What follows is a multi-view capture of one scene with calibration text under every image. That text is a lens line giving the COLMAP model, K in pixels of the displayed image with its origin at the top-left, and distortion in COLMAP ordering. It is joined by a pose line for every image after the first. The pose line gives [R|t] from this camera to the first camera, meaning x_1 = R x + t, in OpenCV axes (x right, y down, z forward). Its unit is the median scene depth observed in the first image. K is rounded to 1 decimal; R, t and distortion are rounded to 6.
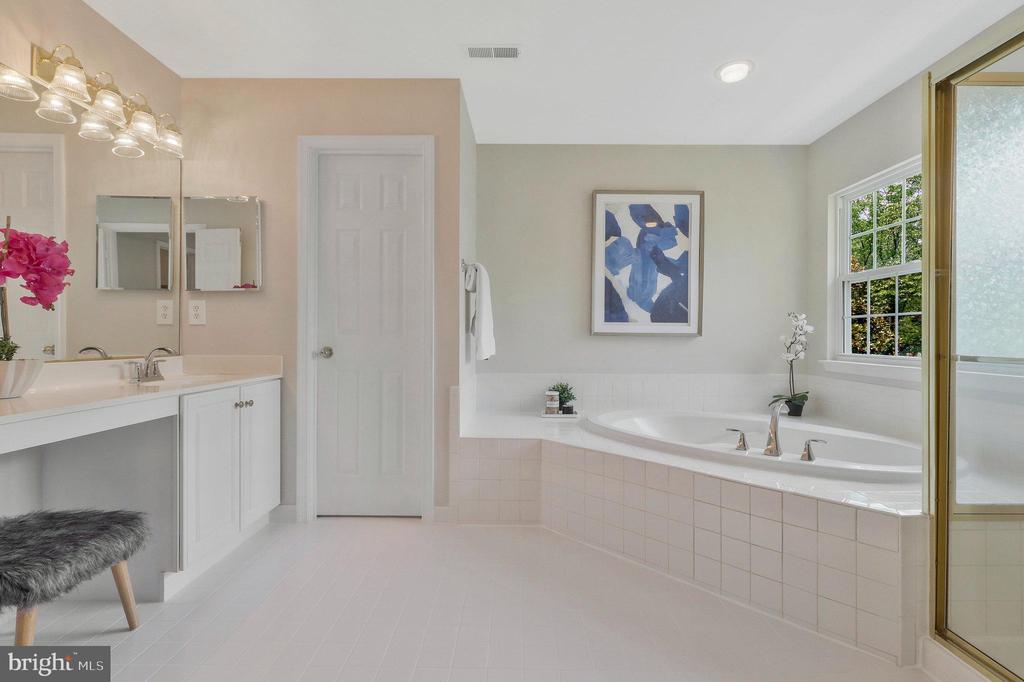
lens RADIAL K [[475.6, 0, 511.2], [0, 475.6, 334.8], [0, 0, 1]] dist [0.007024, -0.000291]
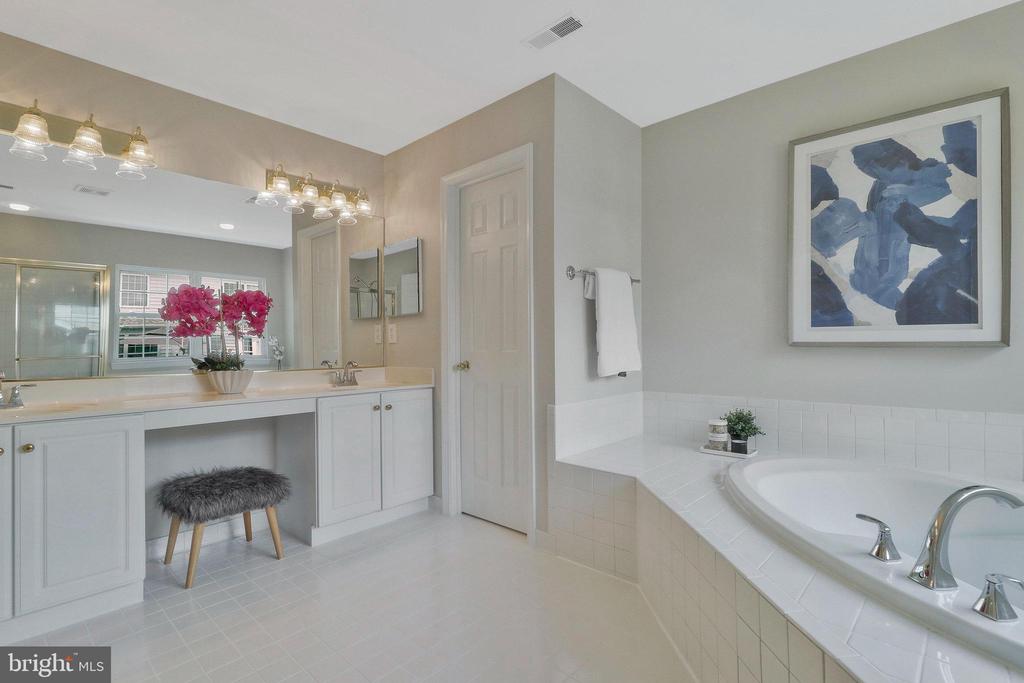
lens RADIAL K [[477.8, 0, 512.0], [0, 477.8, 341.5], [0, 0, 1]] dist [0.003014, -0.007945]
pose [[0.743871, -0.017645, -0.668090, 0.338487], [0.017005, 0.999827, -0.007473, -0.007825], [0.668107, -0.005802, 0.744043, 0.192424]]
